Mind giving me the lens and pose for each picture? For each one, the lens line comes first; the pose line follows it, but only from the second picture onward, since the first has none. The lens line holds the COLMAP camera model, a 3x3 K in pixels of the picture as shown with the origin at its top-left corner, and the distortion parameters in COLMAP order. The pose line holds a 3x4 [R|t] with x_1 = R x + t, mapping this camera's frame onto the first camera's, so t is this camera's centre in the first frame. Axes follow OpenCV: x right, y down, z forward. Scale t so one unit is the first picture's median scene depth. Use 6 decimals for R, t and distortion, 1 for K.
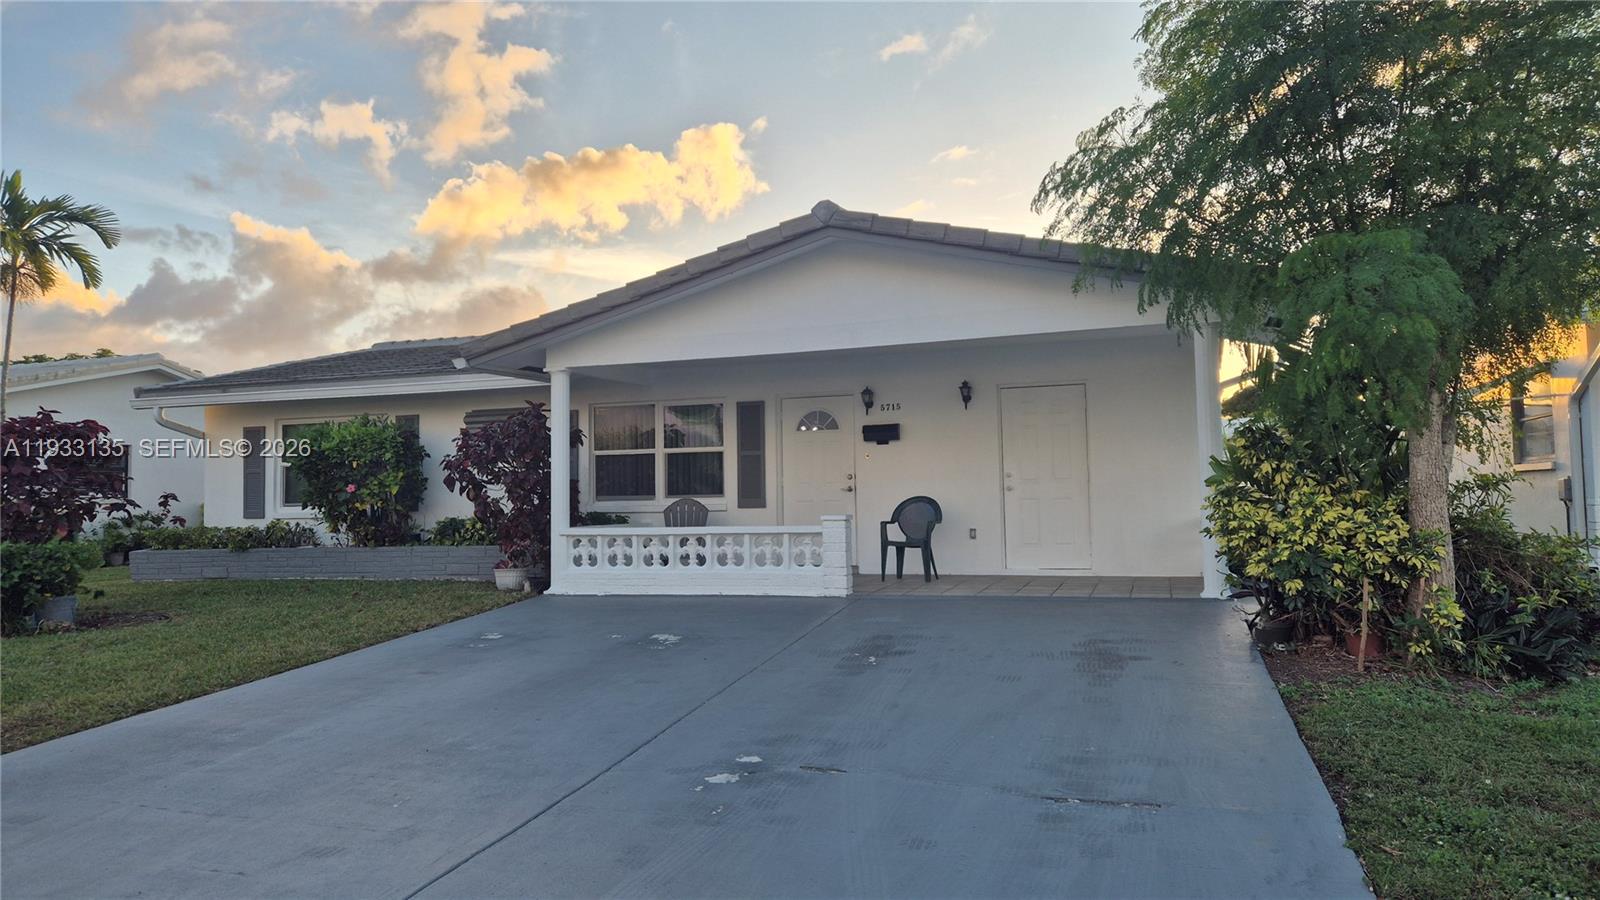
lens RADIAL K [[1049.9, 0, 799.0], [0, 1049.9, 437.0], [0, 0, 1]] dist [0.058752, -0.045867]
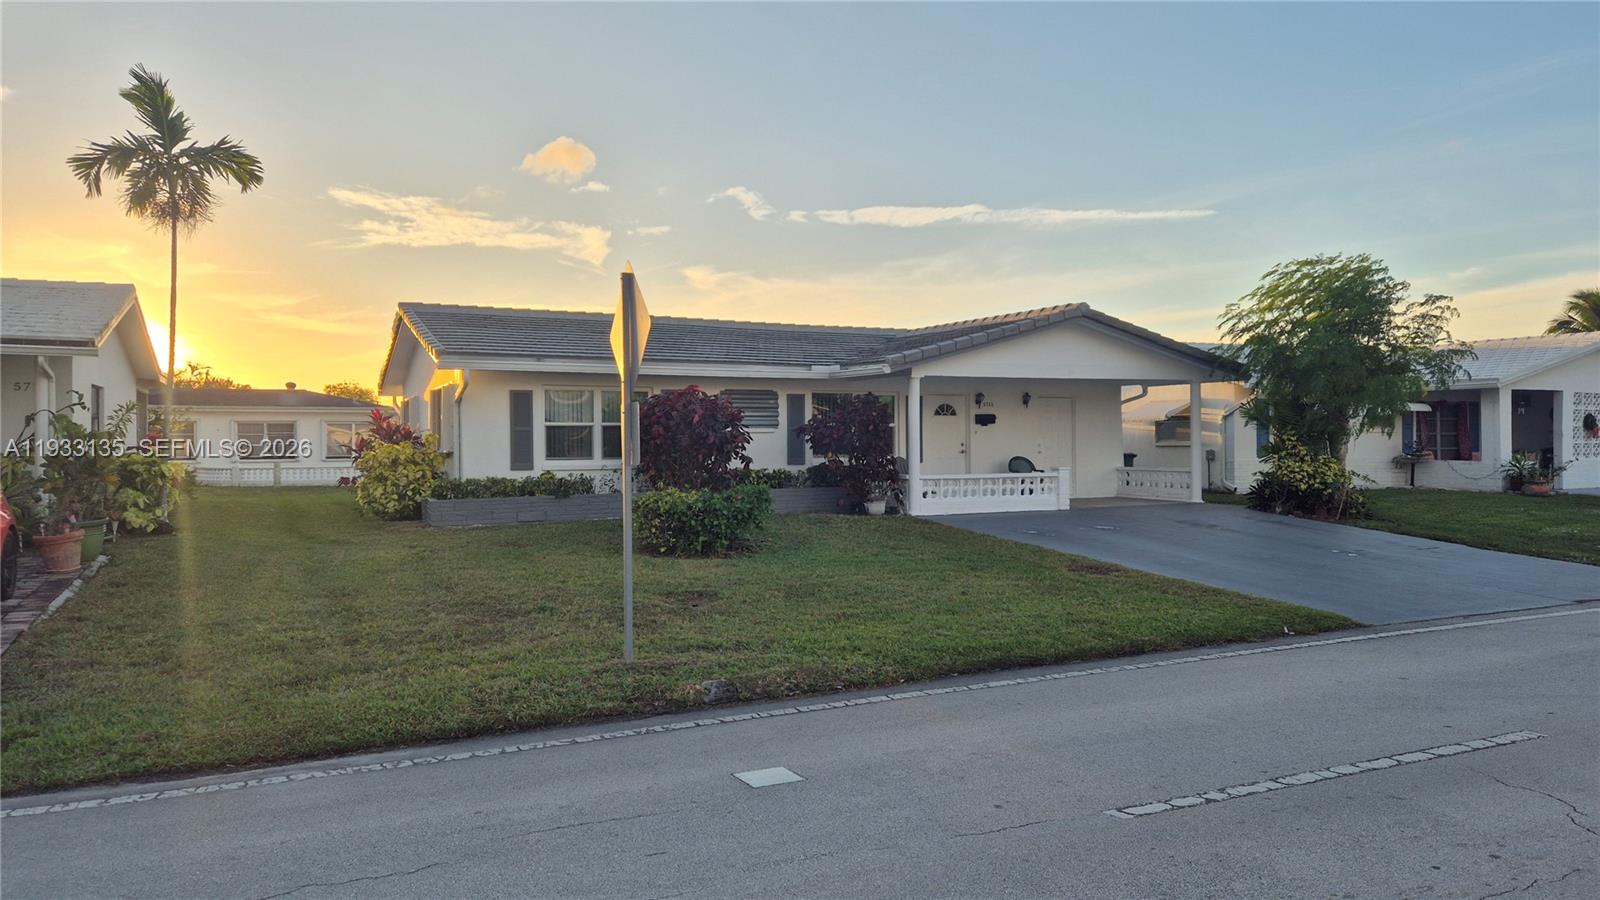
lens RADIAL K [[1049.9, 0, 786.4], [0, 1049.9, 438.6], [0, 0, 1]] dist [0.058752, -0.045867]
pose [[0.736240, 0.018072, 0.676480, -1.467608], [-0.047352, 0.998569, 0.024858, 0.000134], [-0.675062, -0.050334, 0.736042, -0.051743]]
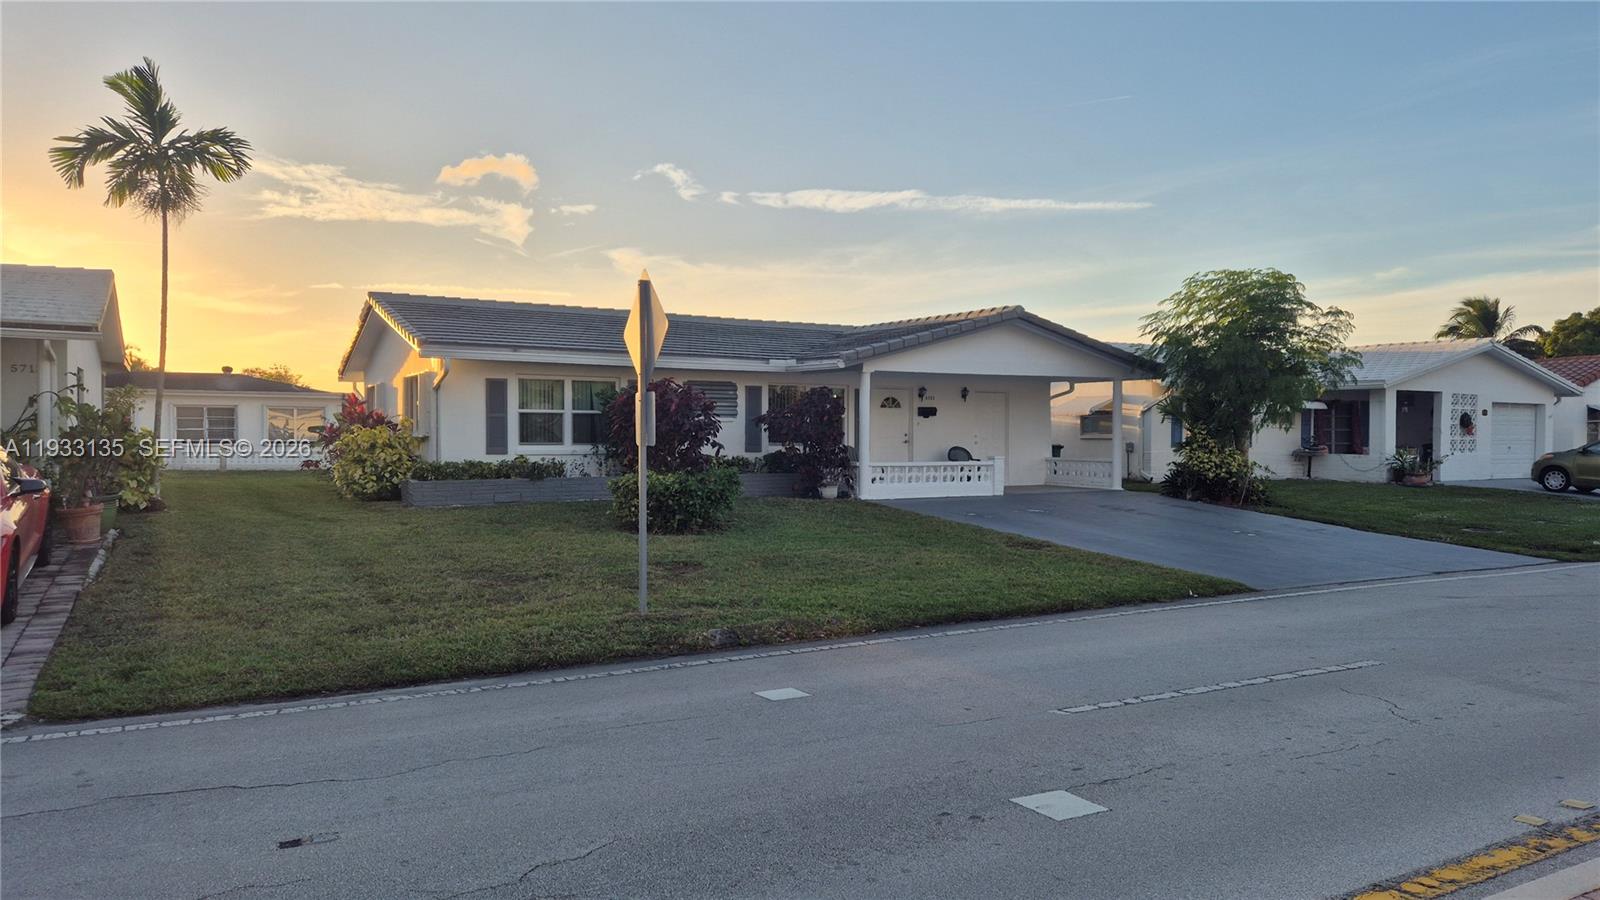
lens RADIAL K [[1049.9, 0, 788.1], [0, 1049.9, 455.1], [0, 0, 1]] dist [0.058752, -0.045867]
pose [[0.687871, 0.008508, 0.725783, -1.584996], [-0.059524, 0.997224, 0.044725, 0.004481], [-0.723388, -0.073966, 0.686469, -0.105797]]
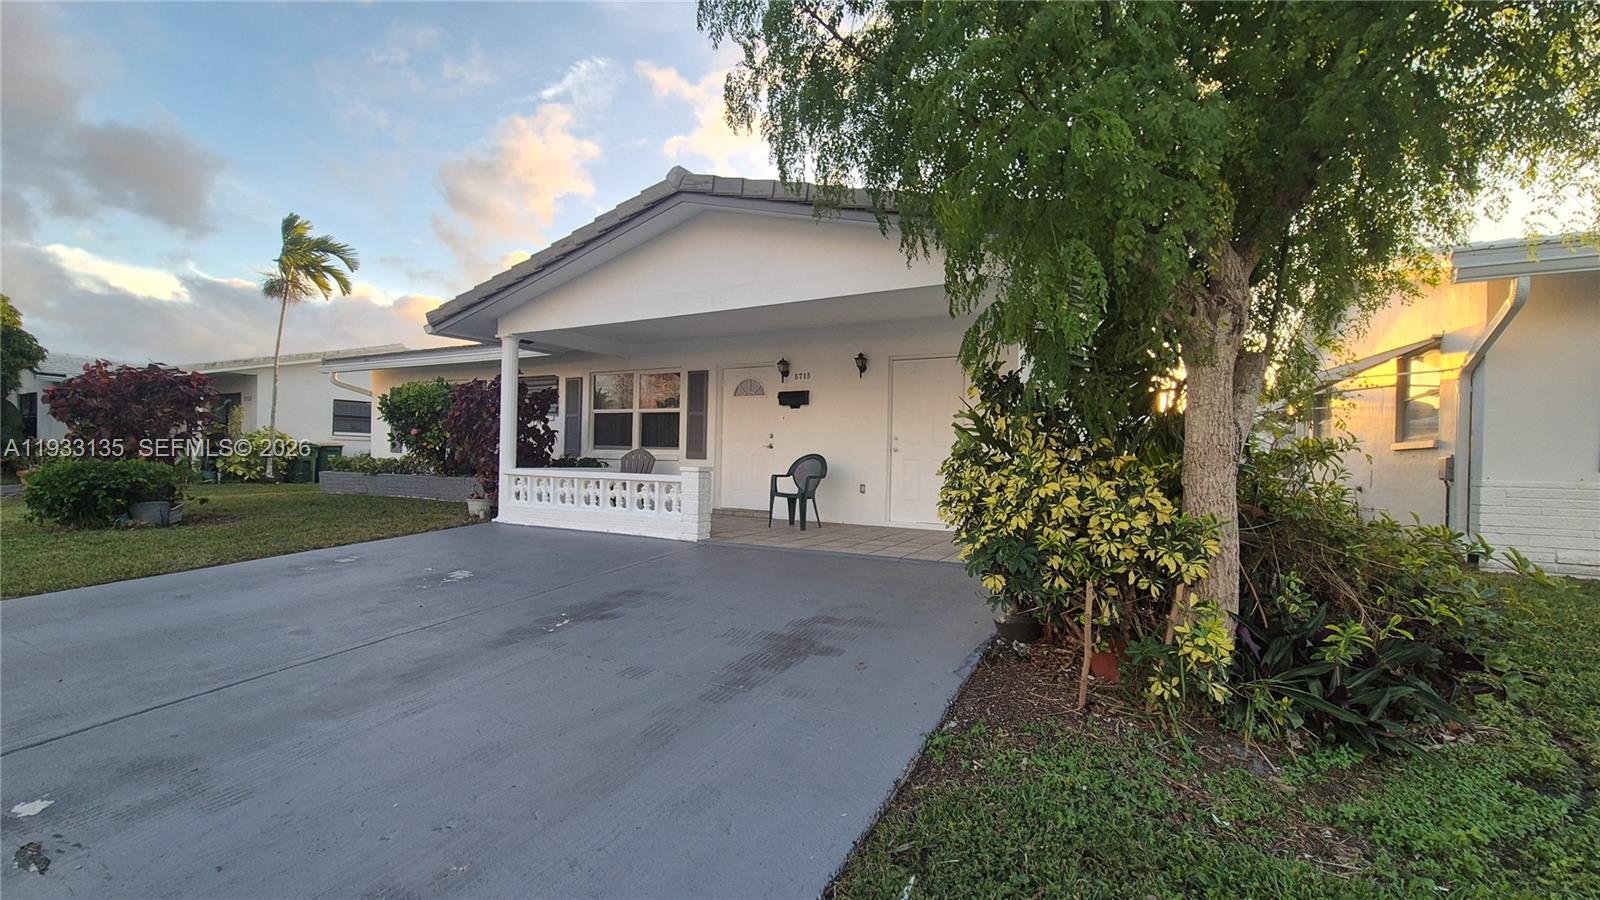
lens RADIAL K [[654.2, 0, 809.8], [0, 654.2, 459.0], [0, 0, 1]] dist [-0.005949, 0.001889]
pose [[0.985645, 0.039379, -0.164174, 0.241258], [-0.029358, 0.997580, 0.063024, 0.018892], [0.166258, -0.057300, 0.984416, 0.320532]]
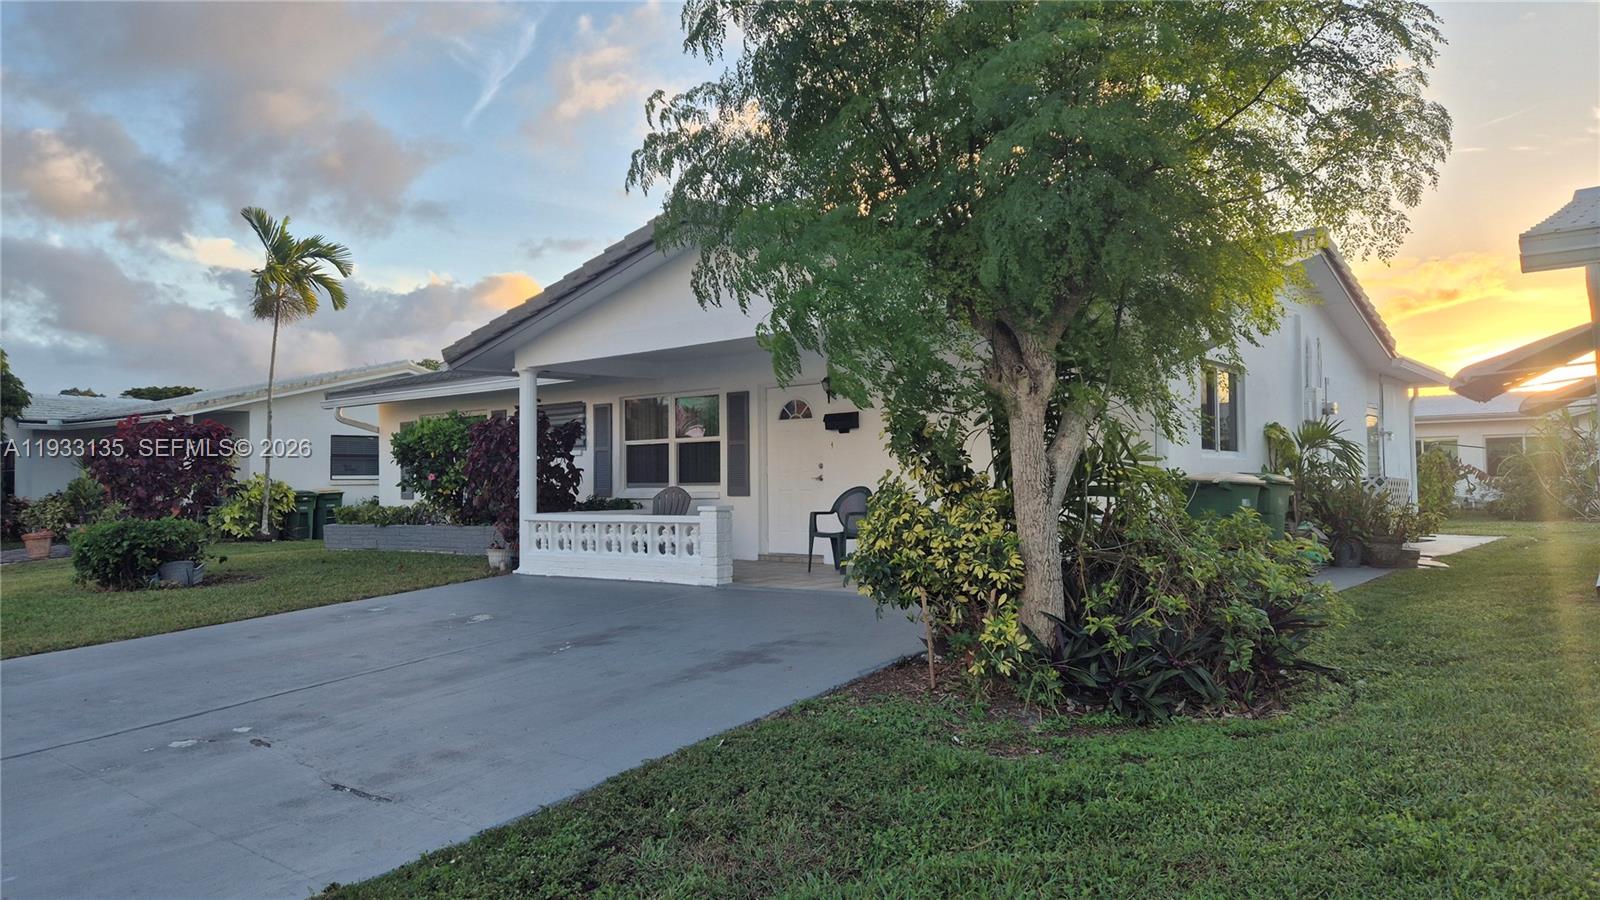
lens RADIAL K [[1049.9, 0, 795.6], [0, 1049.9, 444.3], [0, 0, 1]] dist [0.058752, -0.045867]
pose [[0.934279, -0.008084, -0.356452, 0.431298], [0.017646, 0.999566, 0.023581, -0.006989], [0.356107, -0.028321, 0.934016, 0.073210]]
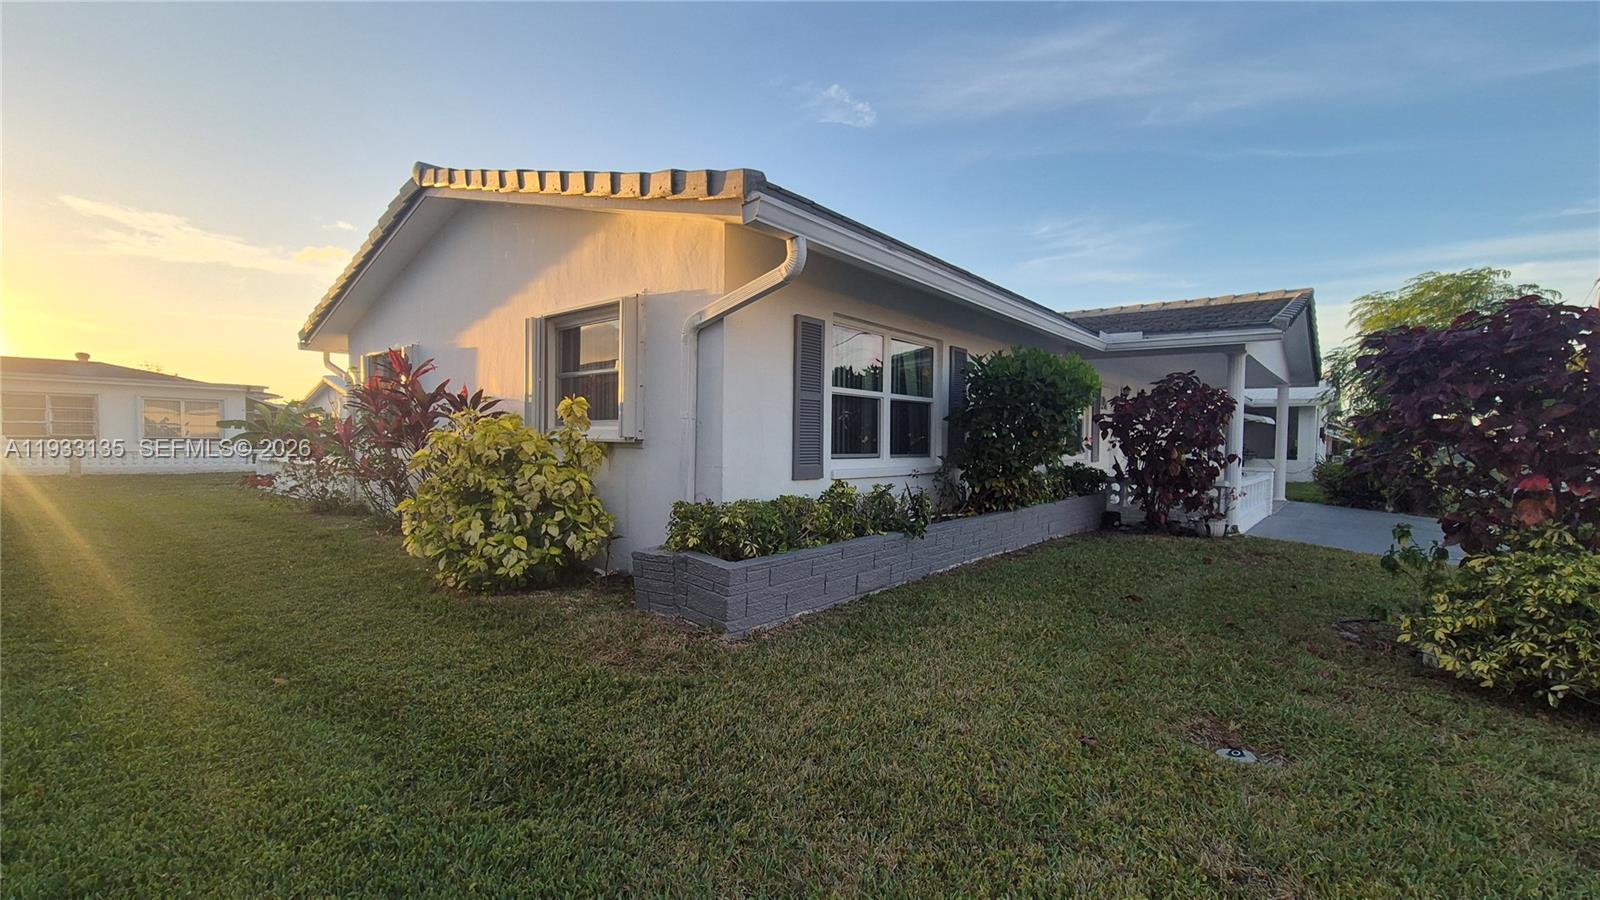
lens RADIAL K [[654.2, 0, 798.9], [0, 654.2, 458.8], [0, 0, 1]] dist [-0.005949, 0.001889]
pose [[0.402379, -0.003291, 0.915467, -1.142795], [-0.076043, 0.996418, 0.037006, 0.071556], [-0.912310, -0.084506, 0.400687, 1.175341]]
